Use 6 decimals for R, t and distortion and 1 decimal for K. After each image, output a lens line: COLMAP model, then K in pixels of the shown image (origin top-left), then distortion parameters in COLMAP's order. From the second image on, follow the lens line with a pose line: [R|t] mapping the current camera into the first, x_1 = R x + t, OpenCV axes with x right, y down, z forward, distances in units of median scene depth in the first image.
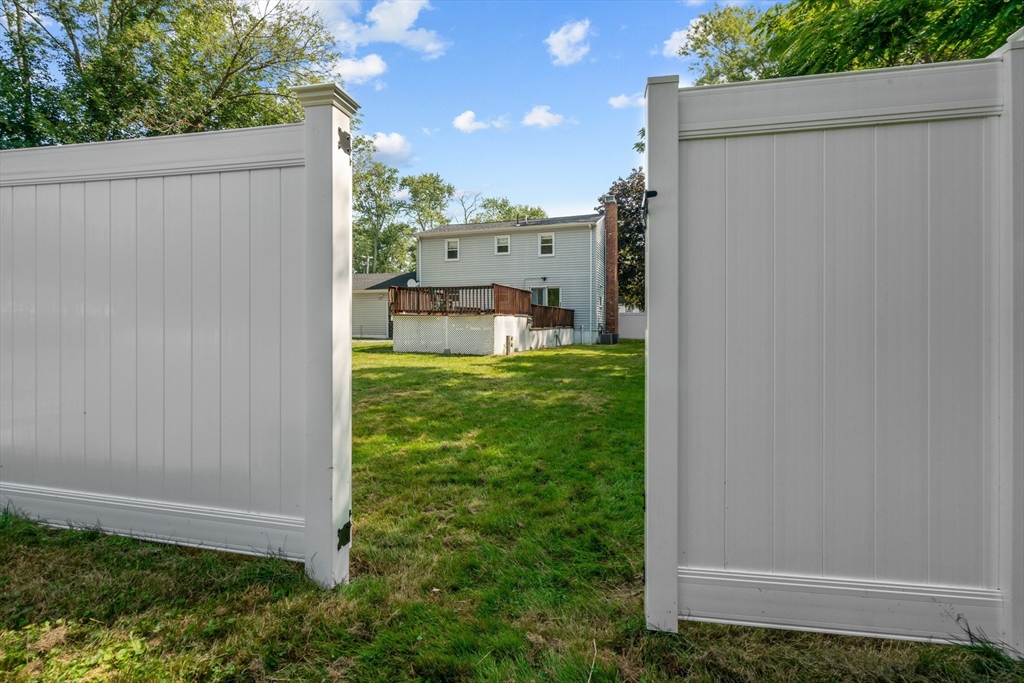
lens RADIAL K [[466.6, 0, 519.0], [0, 466.6, 337.0], [0, 0, 1]] dist [-0.007865, 0.003520]
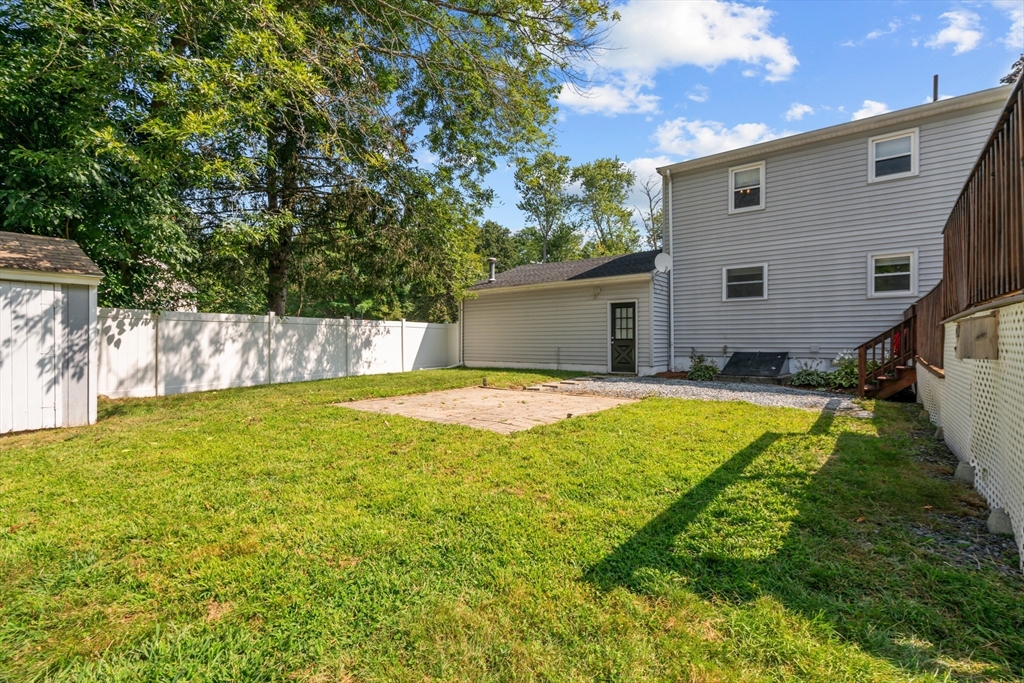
lens RADIAL K [[466.6, 0, 515.4], [0, 466.6, 348.6], [0, 0, 1]] dist [-0.007865, 0.003520]
pose [[0.944563, -0.004210, -0.328303, -0.213534], [0.001463, 0.999962, -0.008613, -0.020987], [0.328327, 0.007655, 0.944533, 0.484194]]
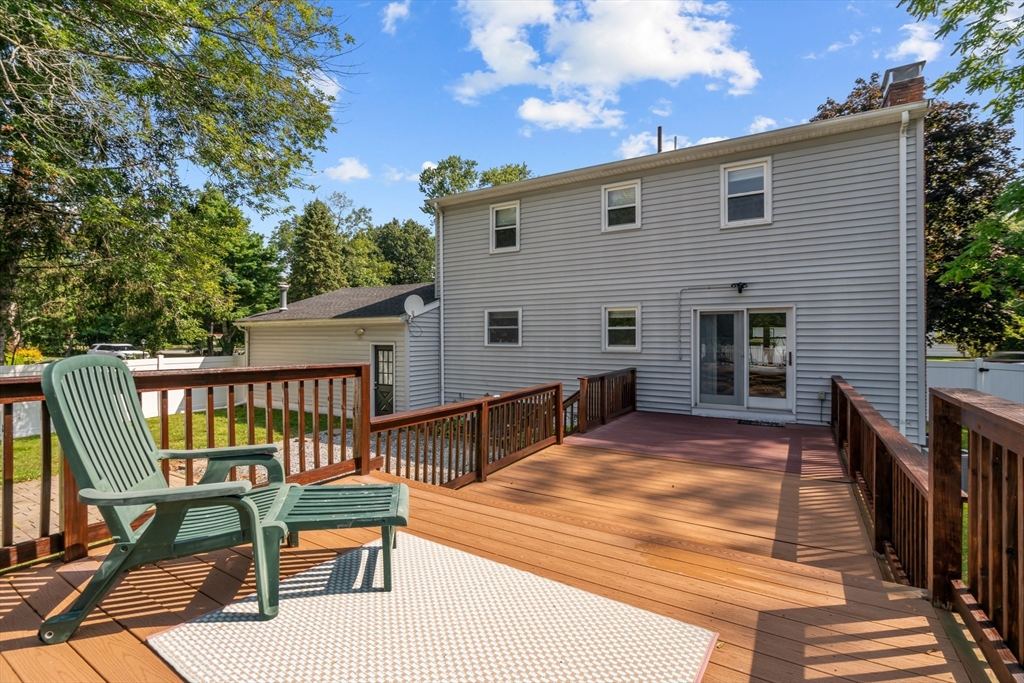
lens RADIAL K [[466.6, 0, 521.8], [0, 466.6, 343.1], [0, 0, 1]] dist [-0.007865, 0.003520]
pose [[0.979088, -0.000785, -0.203437, -0.036546], [-0.002029, 0.999905, -0.013627, -0.071568], [0.203428, 0.013755, 0.978993, 0.575084]]
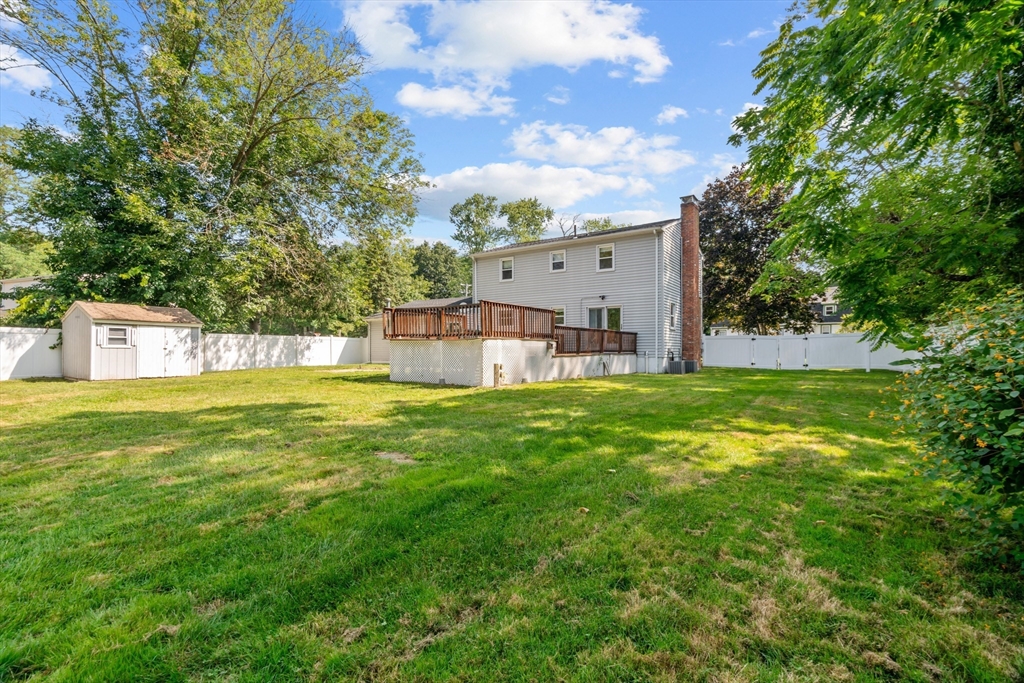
lens RADIAL K [[466.6, 0, 515.6], [0, 466.6, 355.5], [0, 0, 1]] dist [-0.007865, 0.003520]
pose [[0.965666, 0.000352, -0.259785, 0.115560], [-0.004771, 0.999854, -0.016379, -0.001956], [0.259741, 0.017056, 0.965528, 0.117595]]
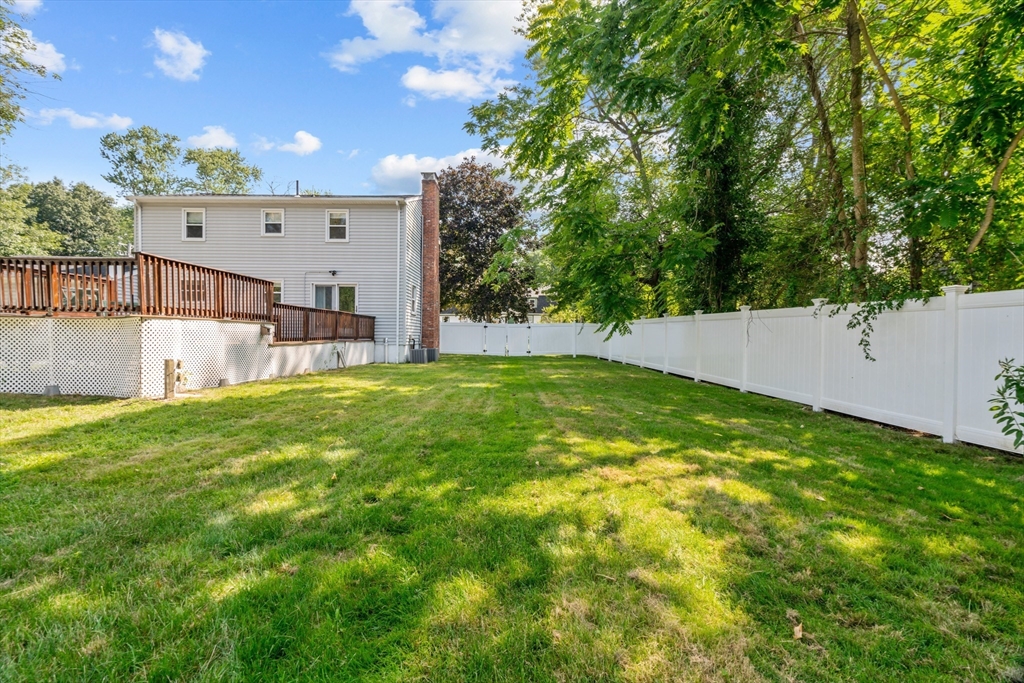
lens RADIAL K [[466.6, 0, 516.9], [0, 466.6, 340.7], [0, 0, 1]] dist [-0.007865, 0.003520]
pose [[0.947833, 0.005778, 0.318714, 0.088755], [-0.000230, 0.999848, -0.017443, -0.007072], [-0.318767, 0.016460, 0.947690, 0.216522]]
